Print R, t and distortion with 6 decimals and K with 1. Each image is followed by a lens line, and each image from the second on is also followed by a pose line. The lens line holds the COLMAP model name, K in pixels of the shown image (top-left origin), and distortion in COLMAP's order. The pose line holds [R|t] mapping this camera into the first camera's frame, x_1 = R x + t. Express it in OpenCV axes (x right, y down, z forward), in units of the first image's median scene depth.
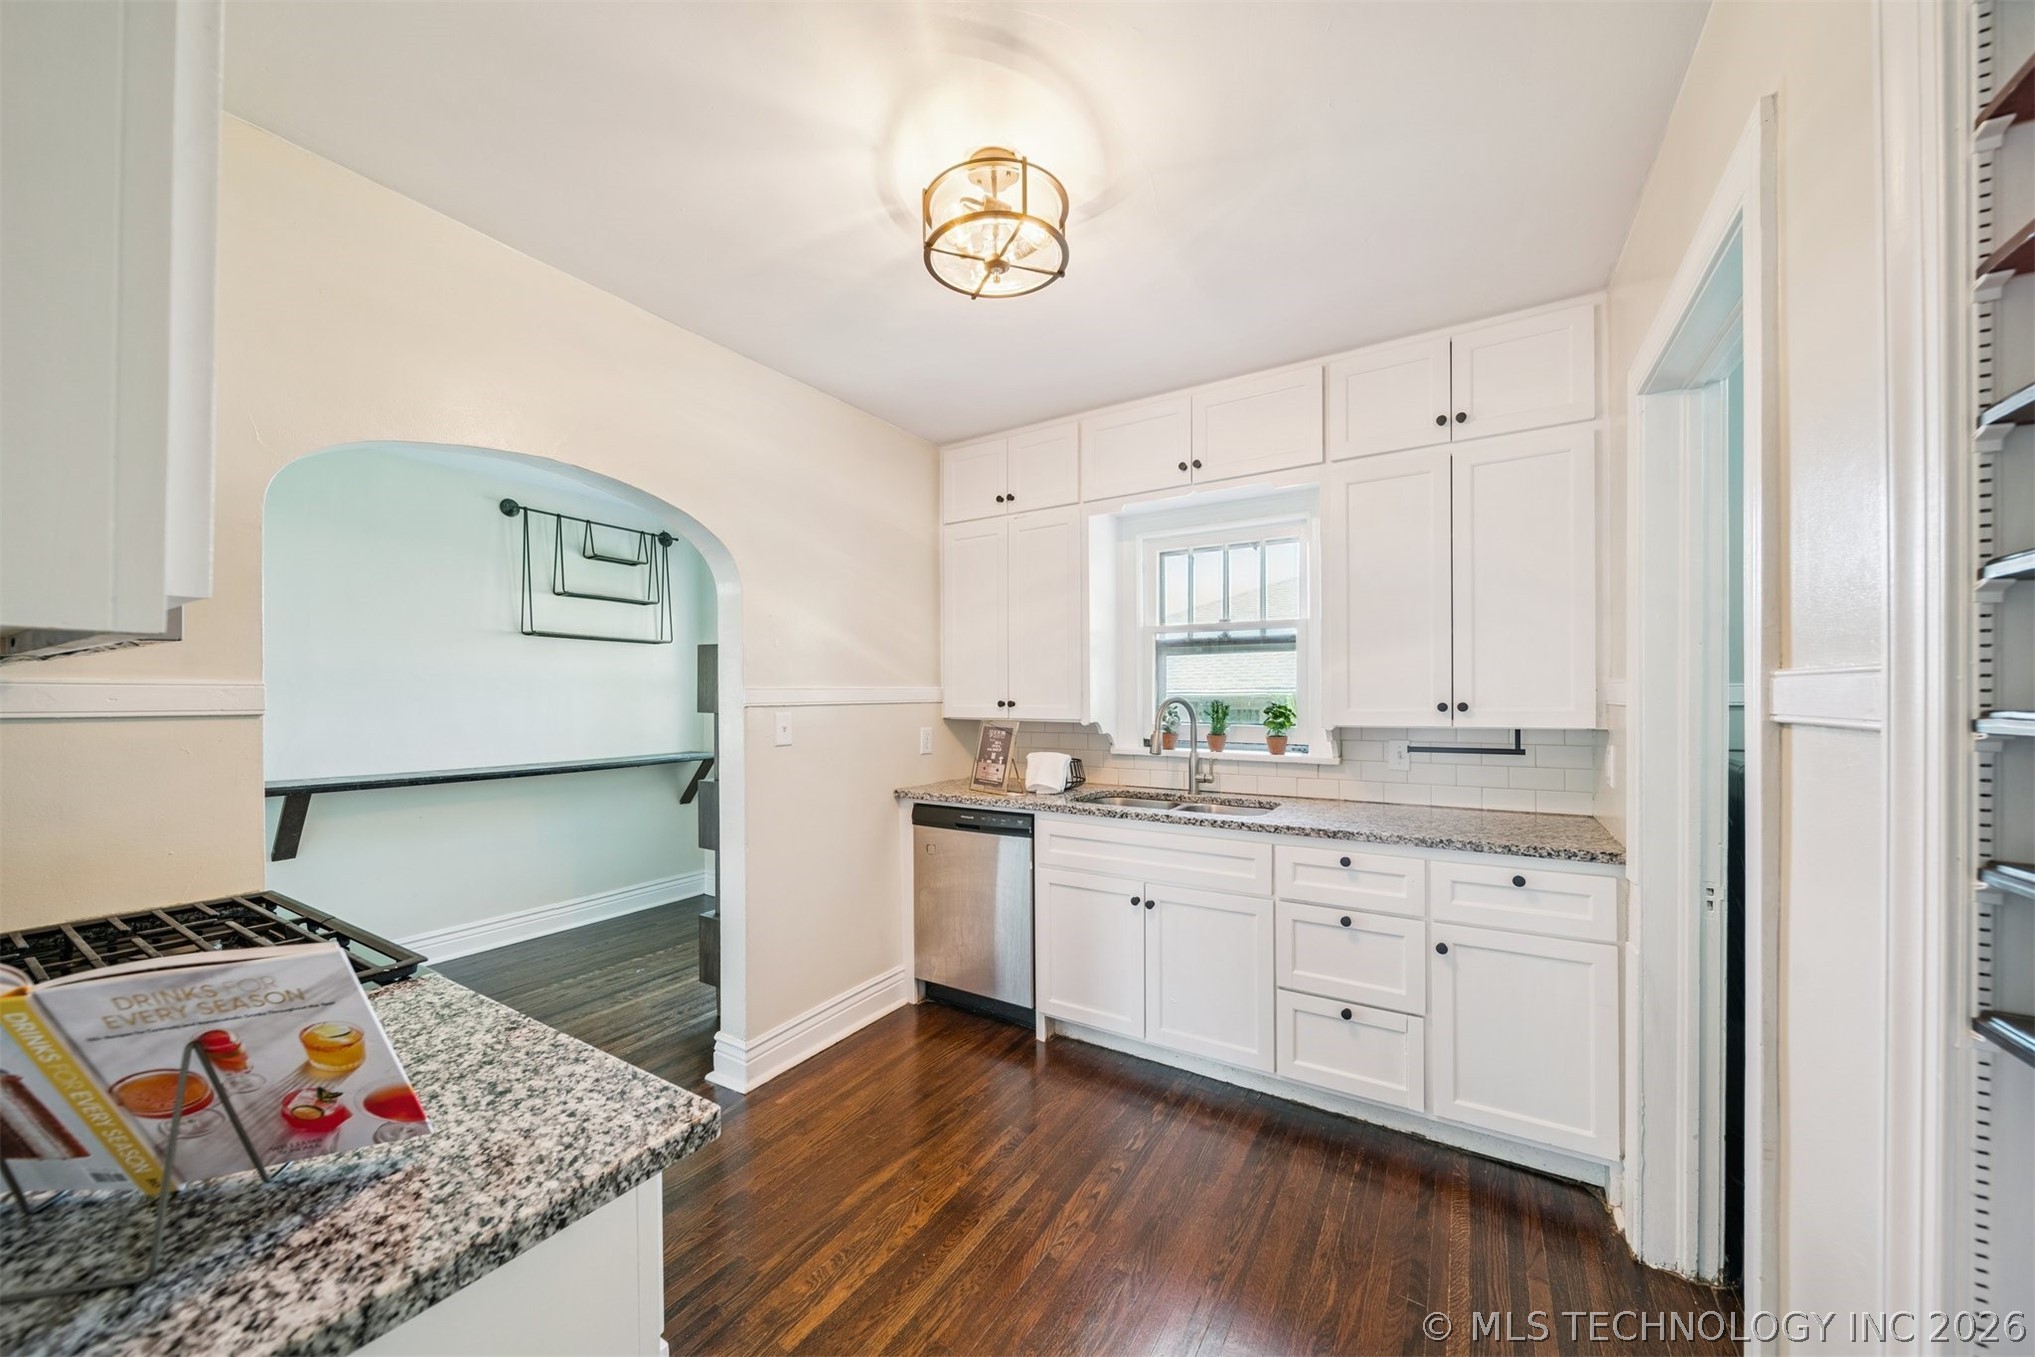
lens RADIAL K [[729.5, 0, 1011.2], [0, 729.5, 701.8], [0, 0, 1]] dist [-0.001029, -0.000003]
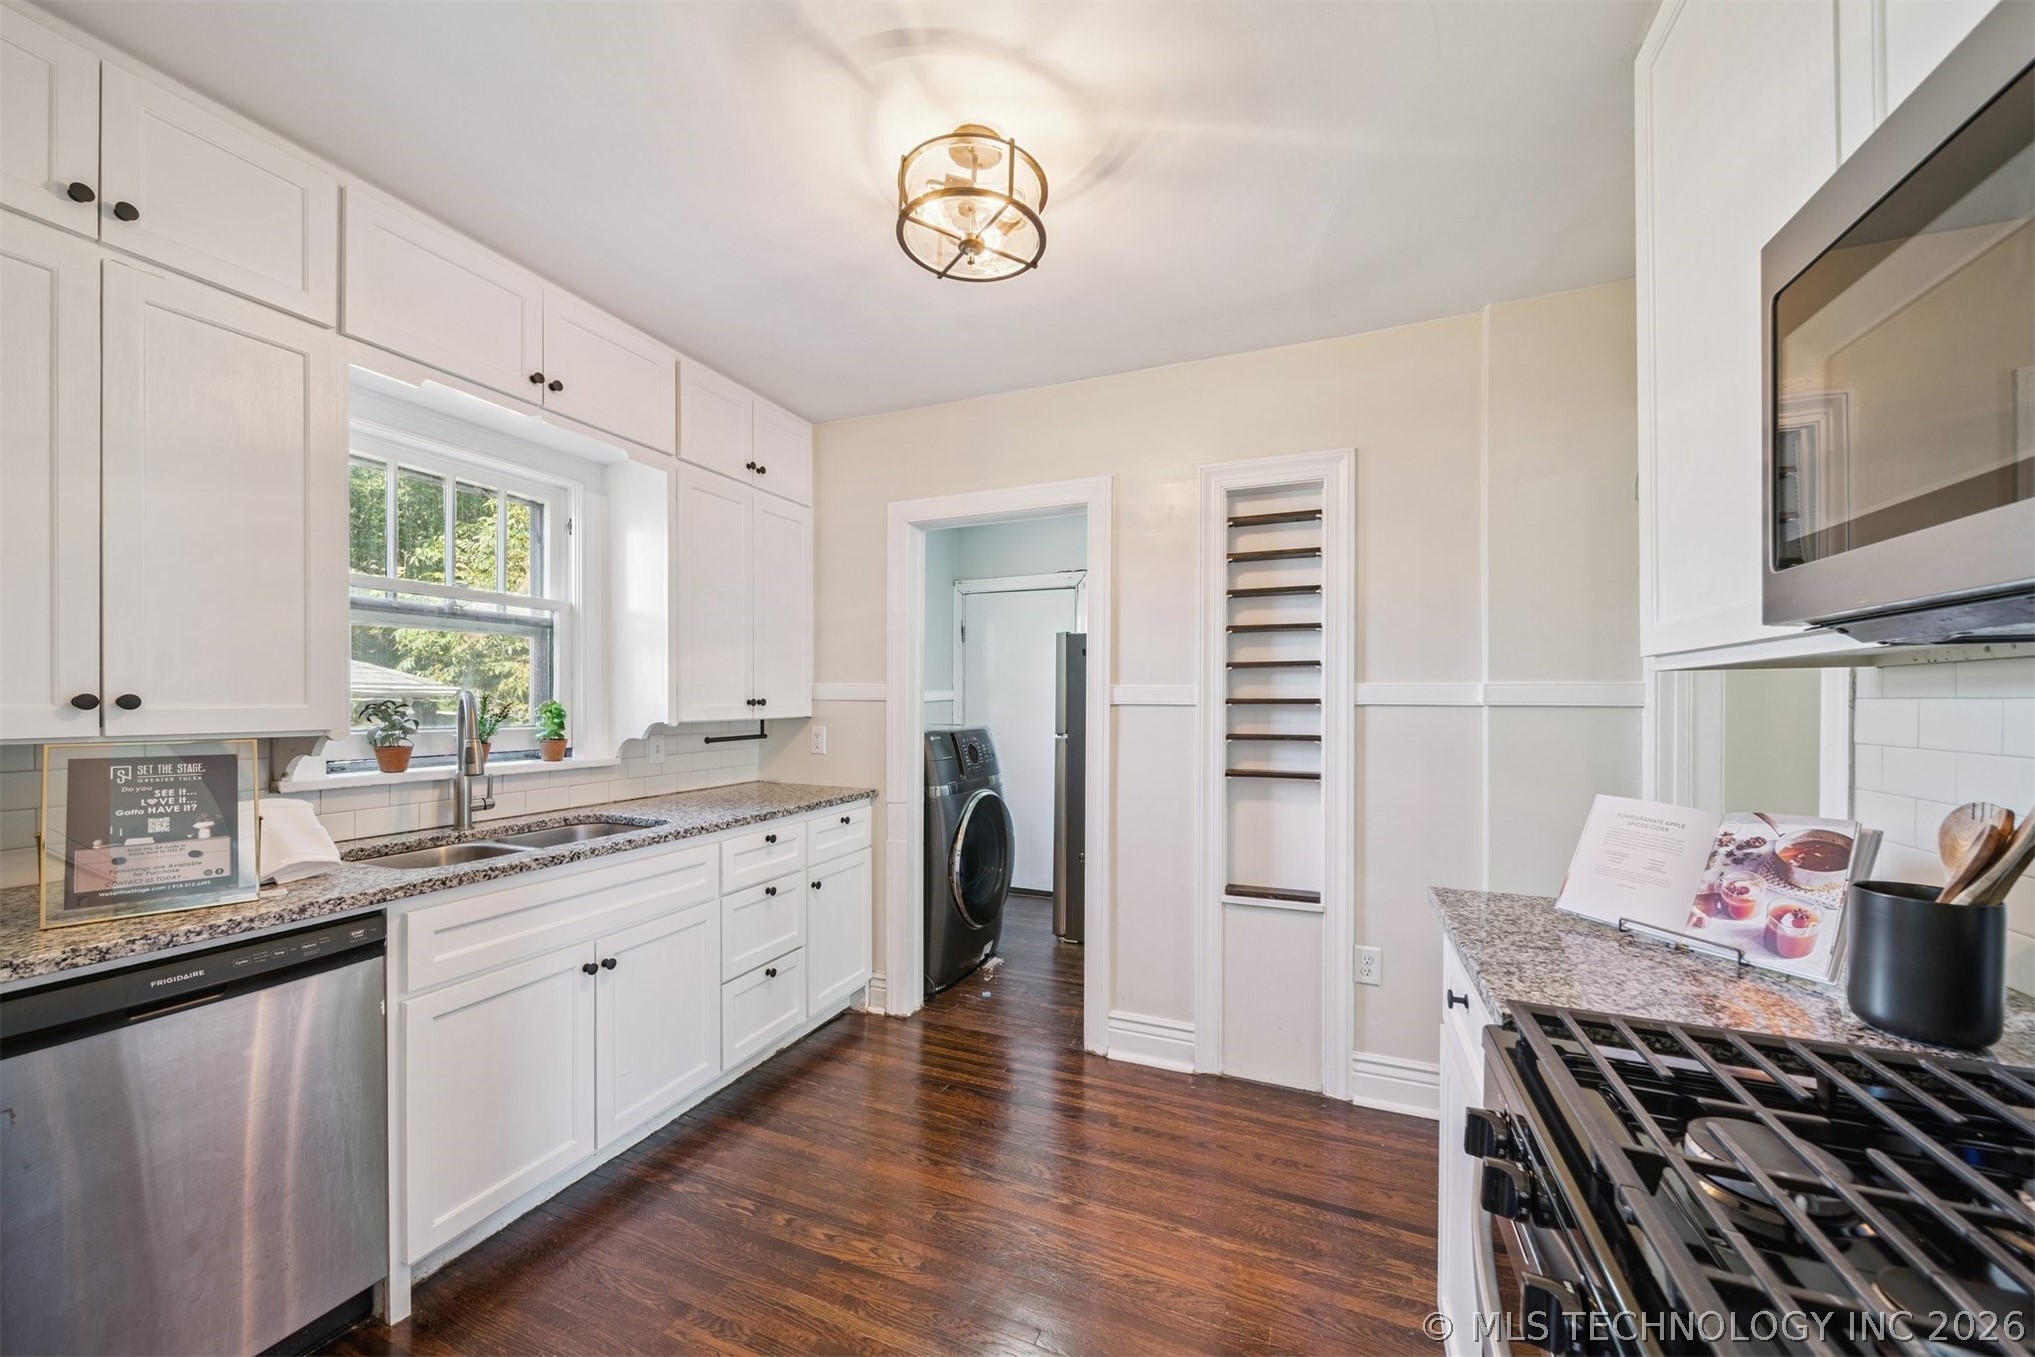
lens RADIAL K [[729.5, 0, 1031.5], [0, 729.5, 704.1], [0, 0, 1]] dist [-0.001029, -0.000003]
pose [[-0.176181, -0.005977, 0.984340, -0.721748], [0.002228, 0.999977, 0.006471, 0.003619], [-0.984355, 0.003333, -0.176163, 0.795611]]
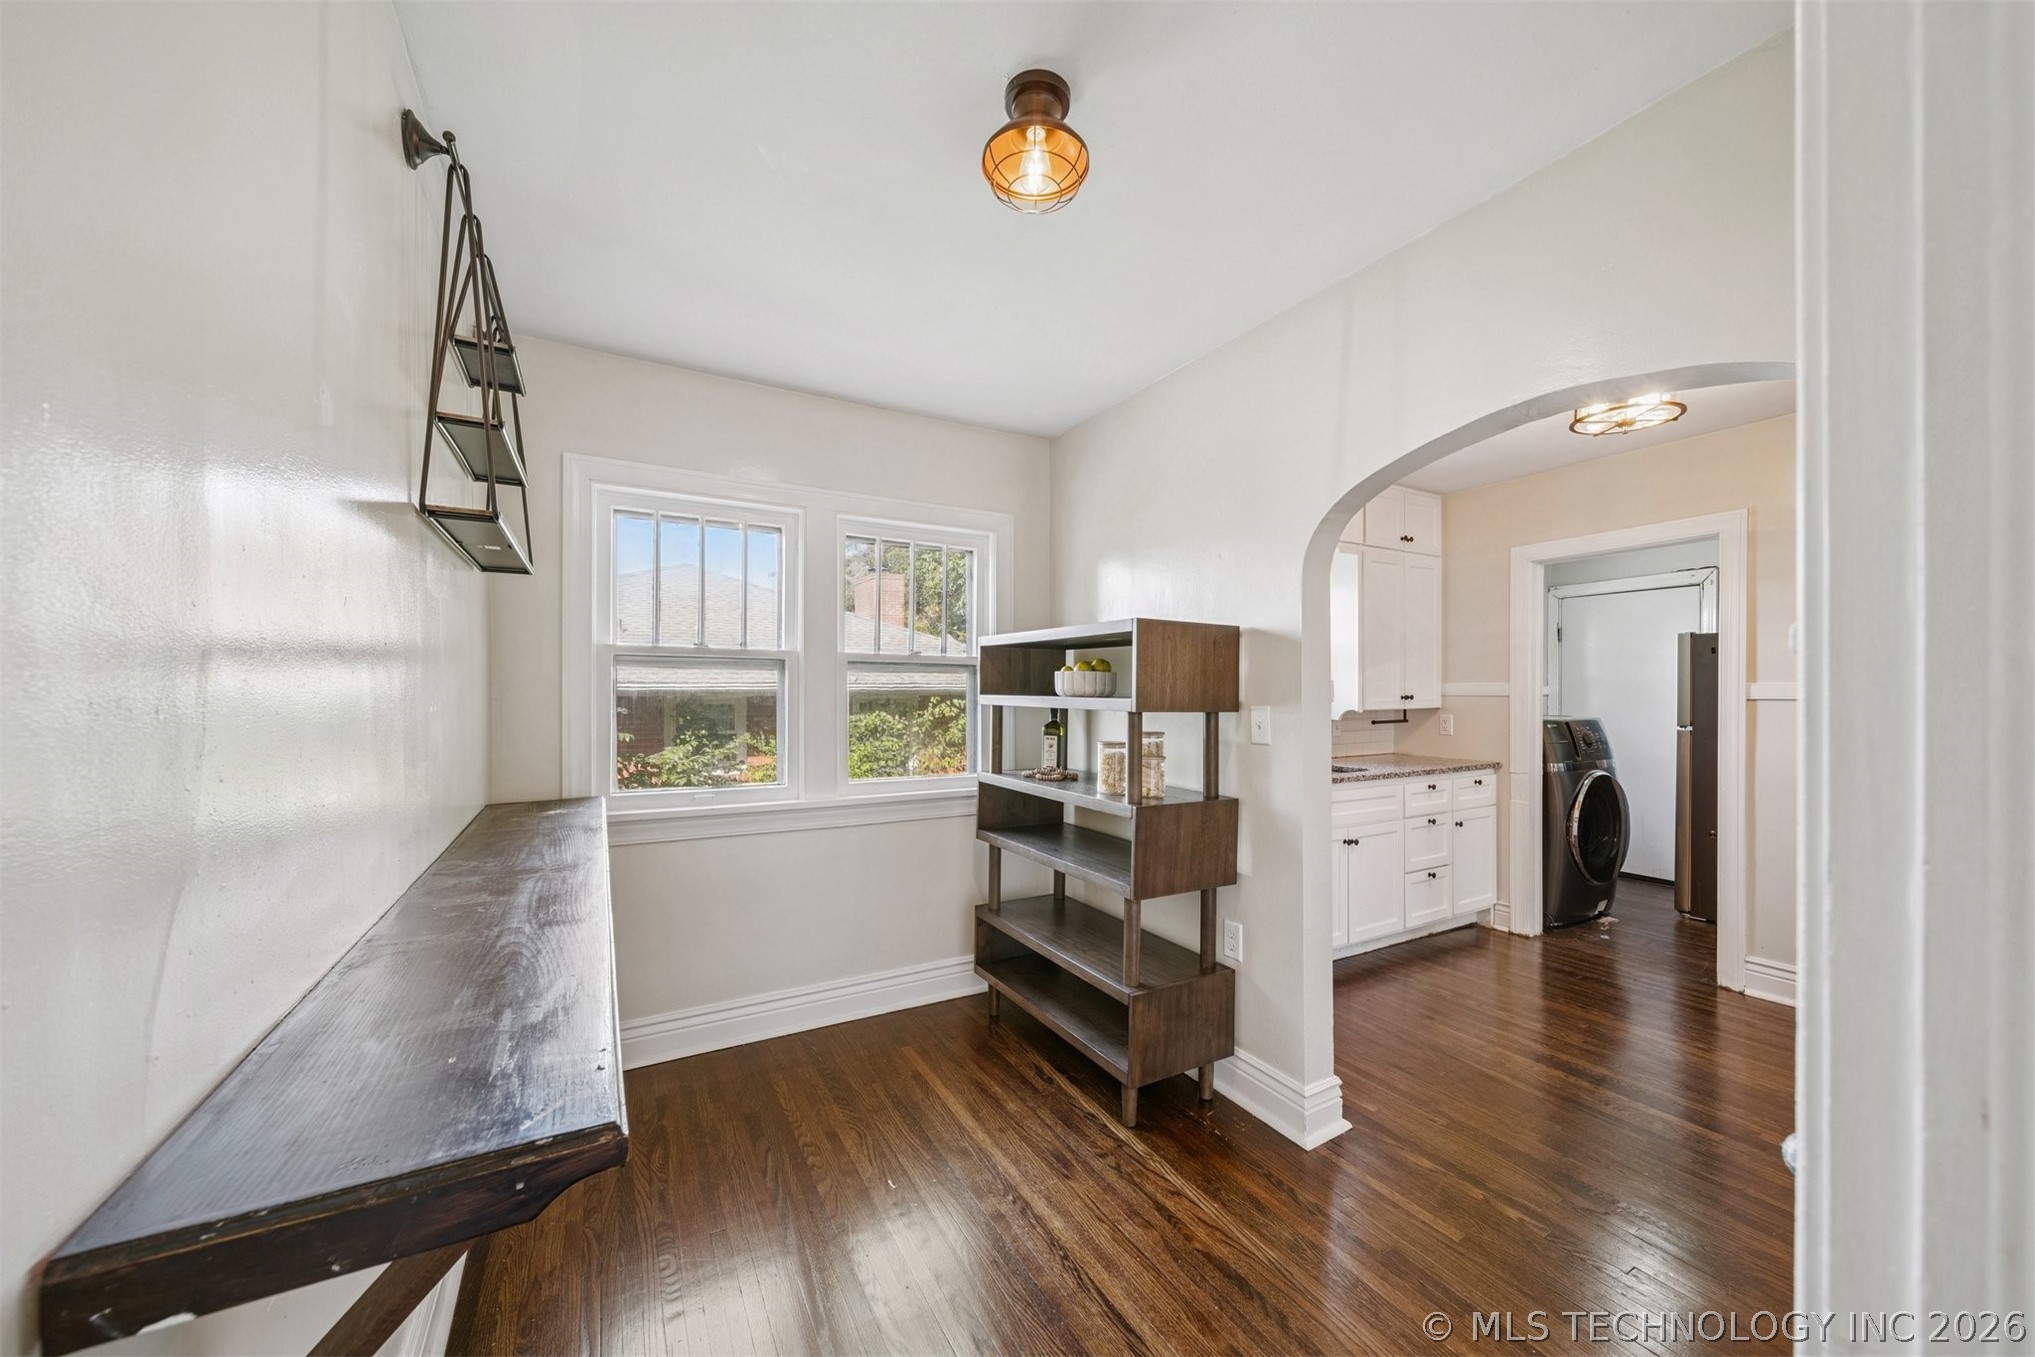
lens RADIAL K [[729.5, 0, 1008.0], [0, 729.5, 695.4], [0, 0, 1]] dist [-0.001029, -0.000003]
pose [[0.491502, -0.001726, 0.870875, -1.532195], [0.004905, 0.999988, -0.000786, -0.001275], [-0.870863, 0.004658, 0.491504, 1.019633]]
